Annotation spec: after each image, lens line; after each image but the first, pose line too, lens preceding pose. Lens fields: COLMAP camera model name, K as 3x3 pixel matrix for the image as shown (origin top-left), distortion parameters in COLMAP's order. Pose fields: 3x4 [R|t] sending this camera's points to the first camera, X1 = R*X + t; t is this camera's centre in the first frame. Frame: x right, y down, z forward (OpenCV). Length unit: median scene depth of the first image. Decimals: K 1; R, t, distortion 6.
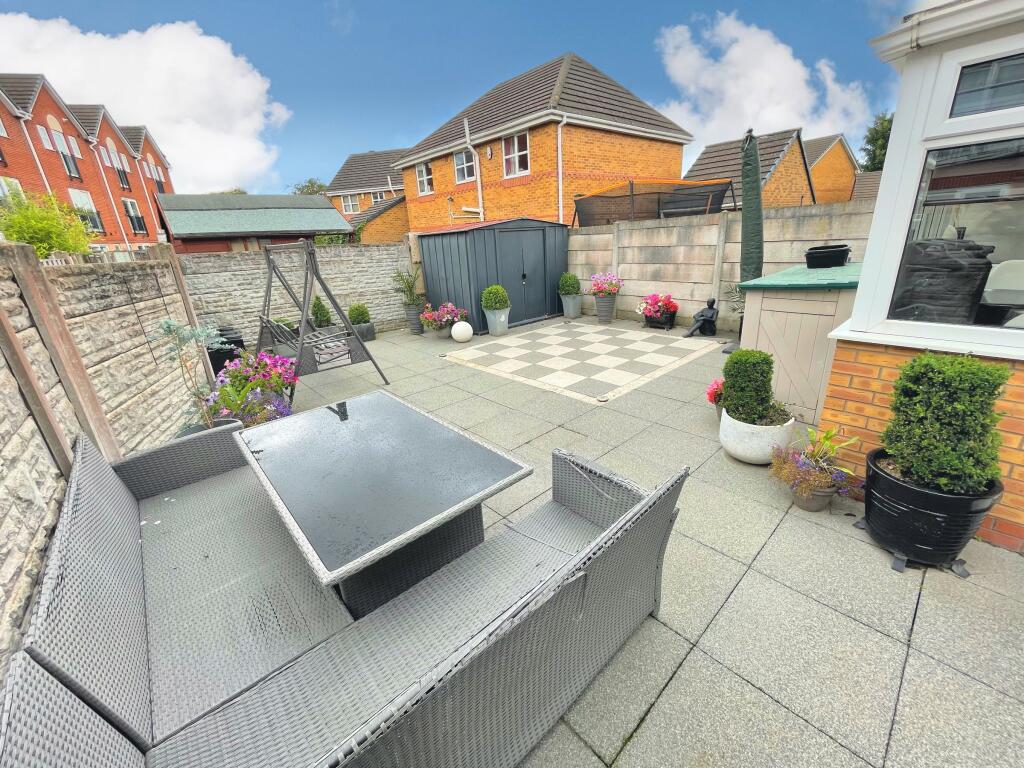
lens RADIAL K [[413.4, 0, 512.3], [0, 413.4, 380.9], [0, 0, 1]] dist [0.002082, -0.000032]
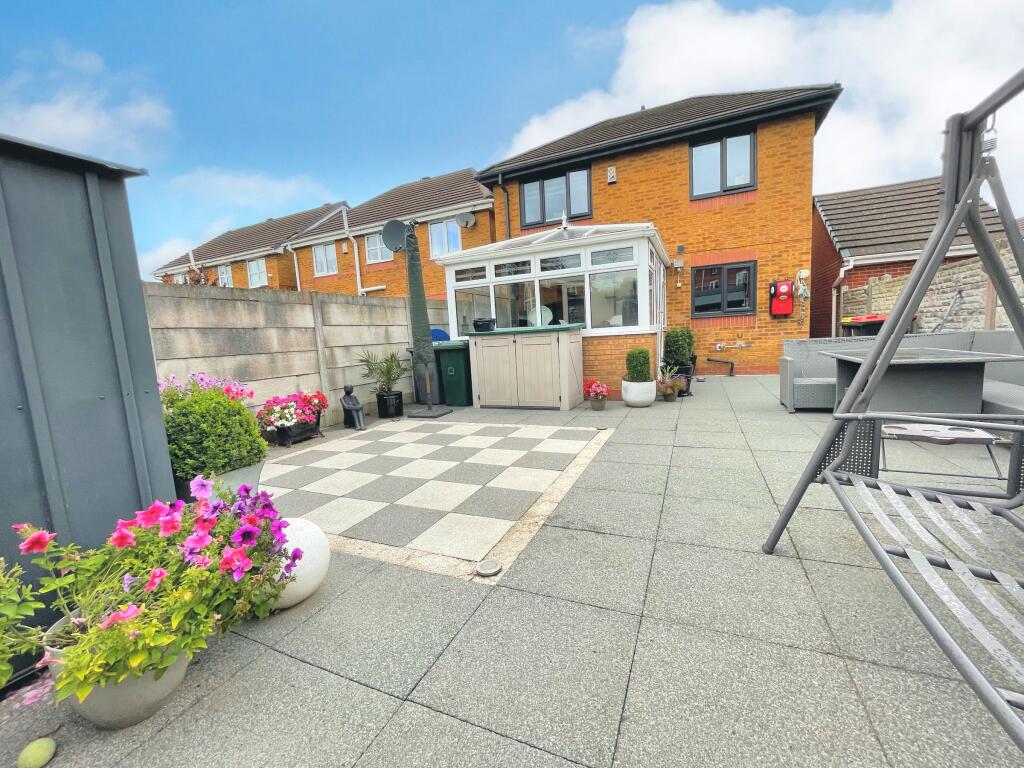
lens RADIAL K [[414.6, 0, 516.5], [0, 414.6, 383.2], [0, 0, 1]] dist [0.001781, 0.000021]
pose [[-0.404885, -0.018877, 0.914173, -0.432412], [0.382977, 0.904364, 0.188294, -0.224272], [-0.830299, 0.426344, -0.358934, 0.990131]]
